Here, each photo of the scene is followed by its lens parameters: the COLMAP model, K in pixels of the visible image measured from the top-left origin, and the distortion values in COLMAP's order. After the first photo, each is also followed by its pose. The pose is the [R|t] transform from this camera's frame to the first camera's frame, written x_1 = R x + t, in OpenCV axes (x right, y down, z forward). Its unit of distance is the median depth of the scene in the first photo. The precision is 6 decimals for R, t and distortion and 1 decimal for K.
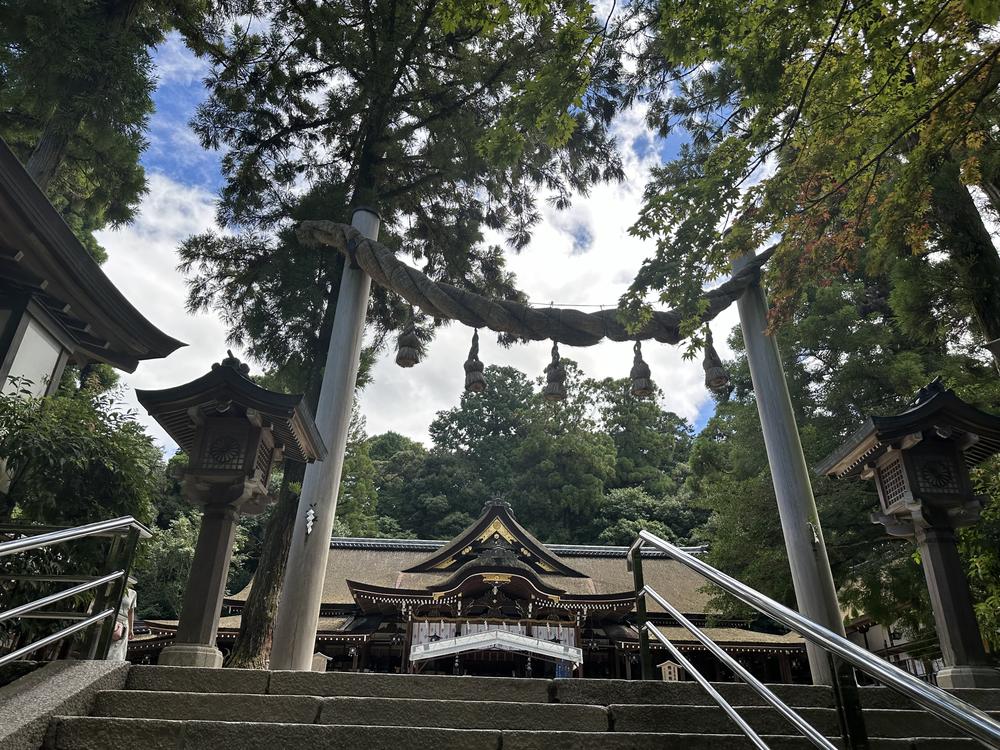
lens RADIAL K [[692.8, 0, 500.0], [0, 692.8, 375.0], [0, 0, 1]] dist [0.068840, -0.004503]
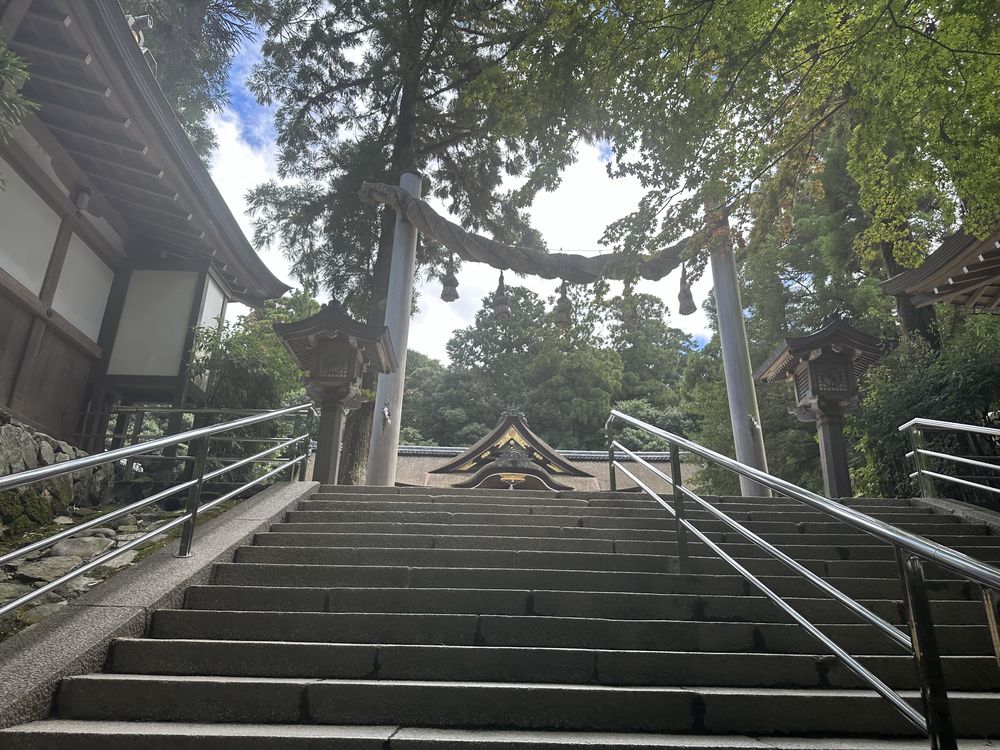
lens RADIAL K [[692.8, 0, 500.0], [0, 692.8, 375.0], [0, 0, 1]] dist [0.068840, -0.004503]
pose [[0.999852, -0.005521, -0.016320, -0.010353], [0.007435, 0.992792, 0.119616, -0.016455], [0.015542, -0.119719, 0.992686, -0.171694]]
